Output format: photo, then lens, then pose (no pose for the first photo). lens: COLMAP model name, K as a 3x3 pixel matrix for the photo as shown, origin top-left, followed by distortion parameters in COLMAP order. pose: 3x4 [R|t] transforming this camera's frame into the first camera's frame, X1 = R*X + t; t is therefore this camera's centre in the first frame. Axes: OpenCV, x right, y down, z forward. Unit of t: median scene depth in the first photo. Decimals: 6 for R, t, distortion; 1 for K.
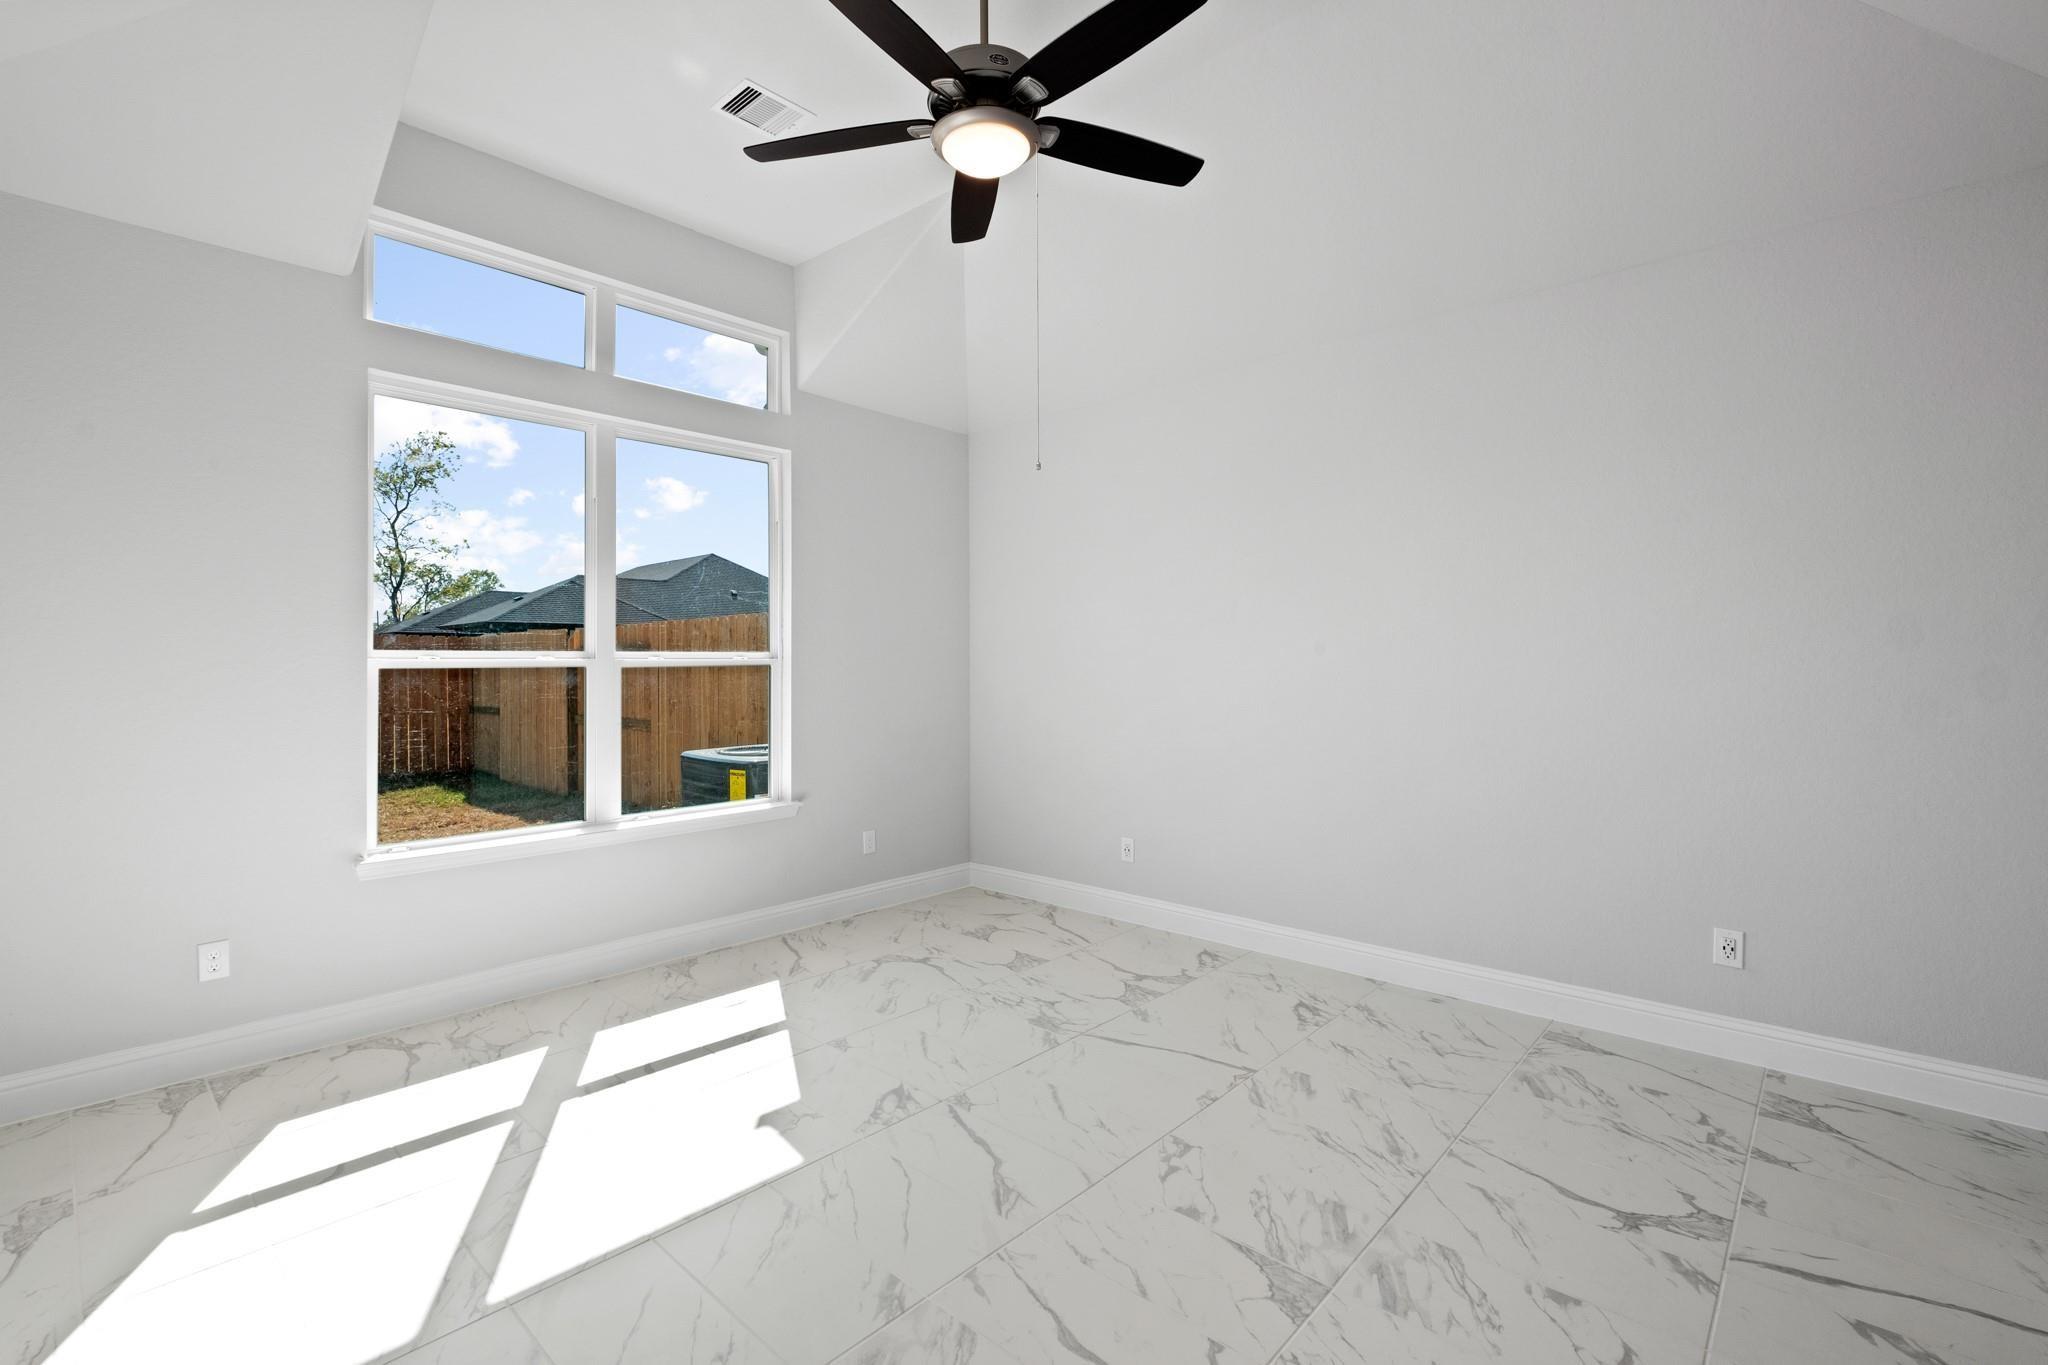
lens RADIAL K [[897.5, 0, 1023.6], [0, 897.5, 675.6], [0, 0, 1]] dist [-0.002216, 0.000119]
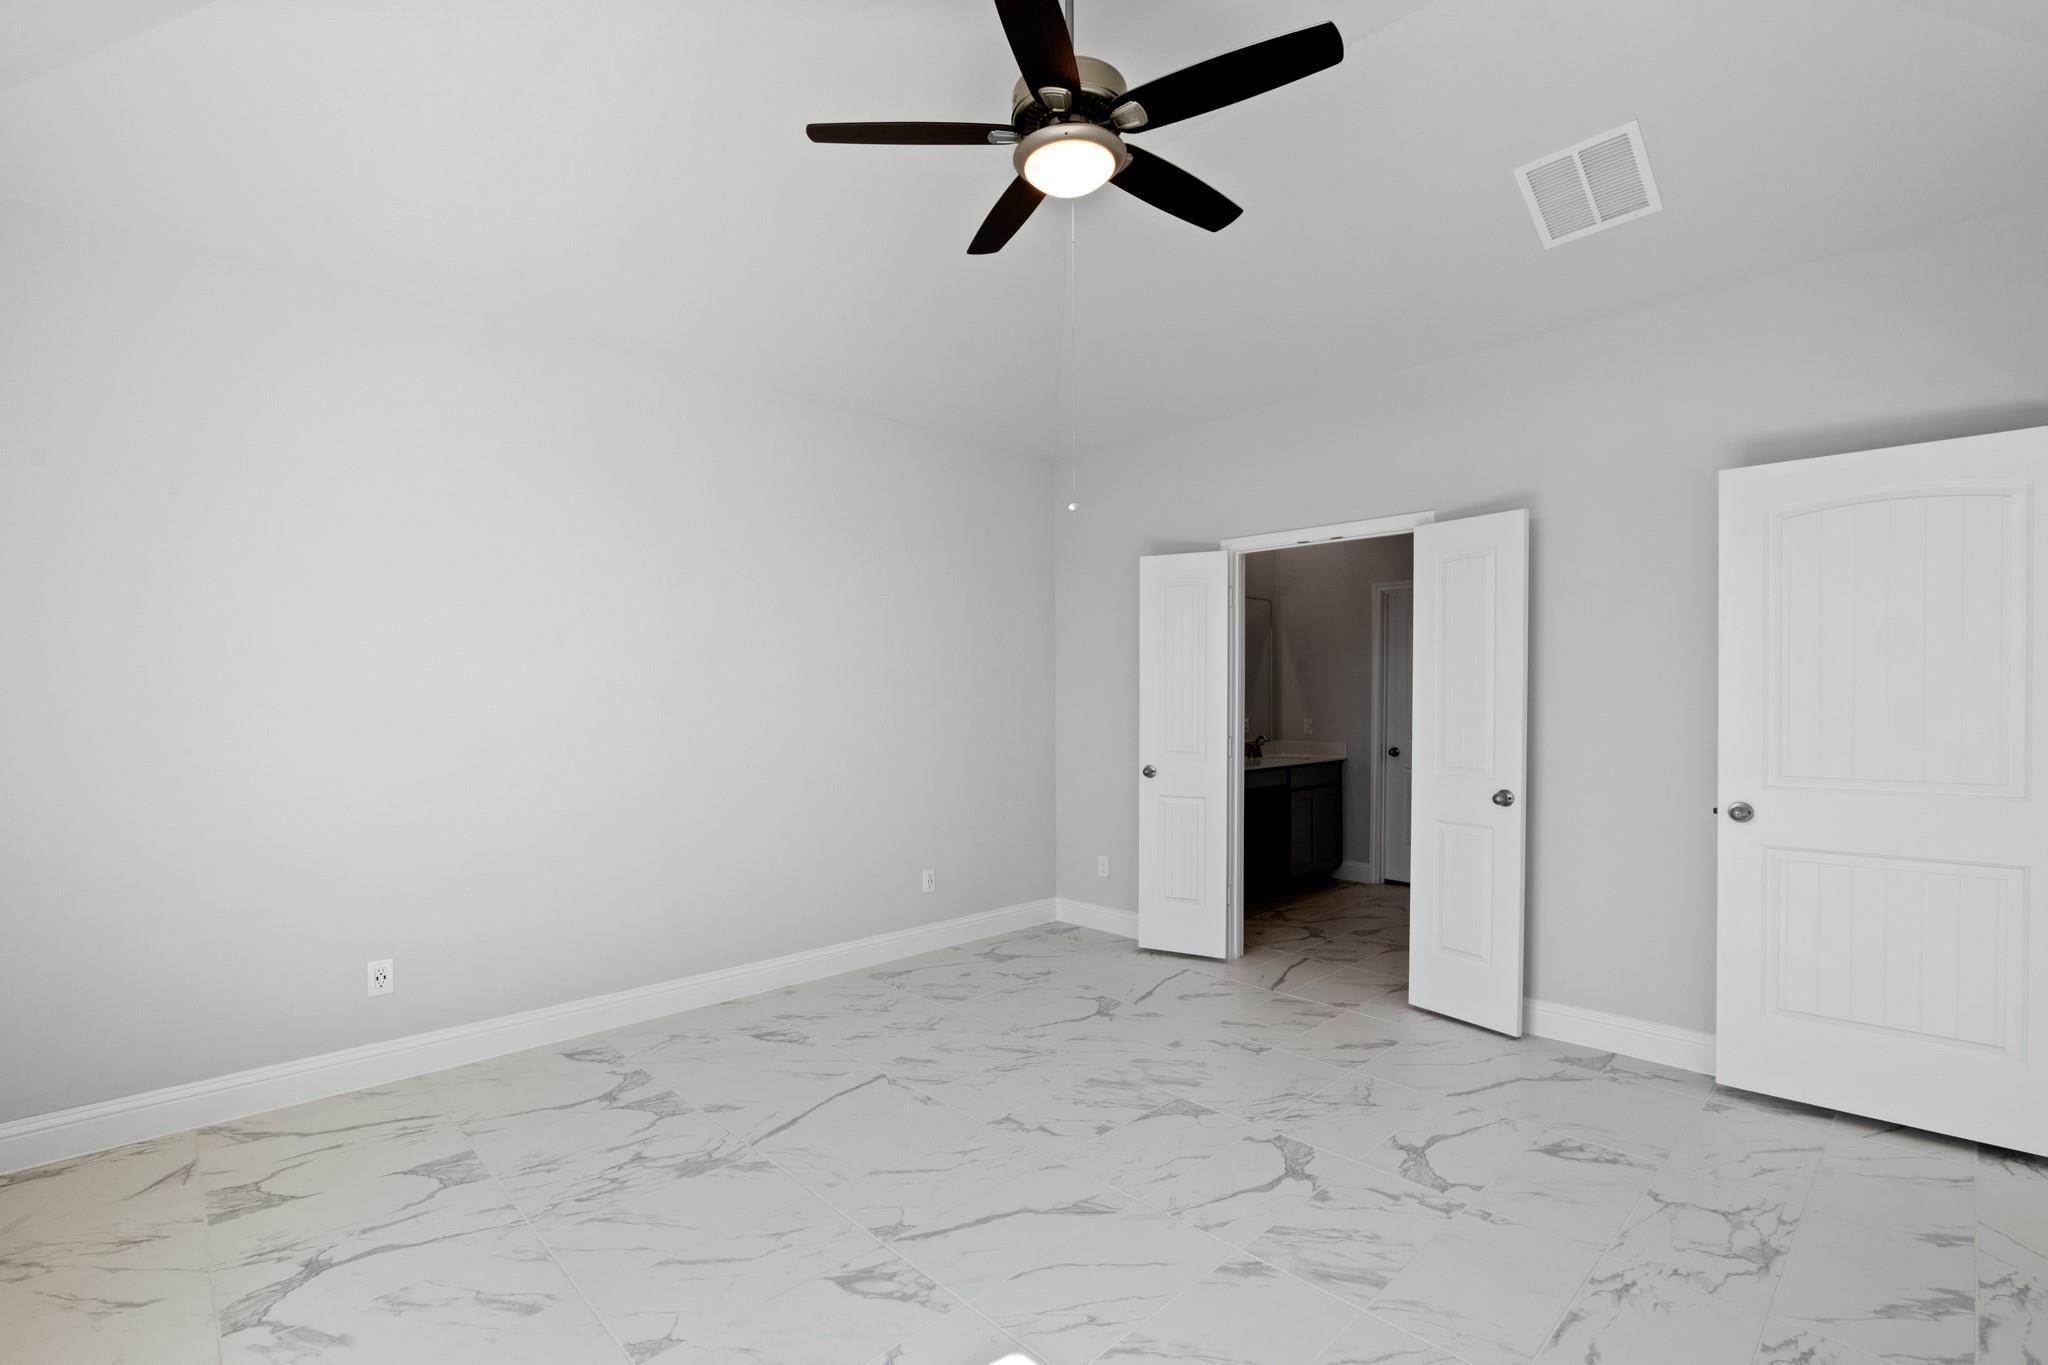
lens RADIAL K [[897.5, 0, 1023.4], [0, 897.5, 689.6], [0, 0, 1]] dist [-0.002216, 0.000119]
pose [[0.068800, 0.019254, 0.997445, -0.723424], [0.010414, 0.999745, -0.020016, 0.003921], [-0.997576, 0.011765, 0.068582, 0.676738]]
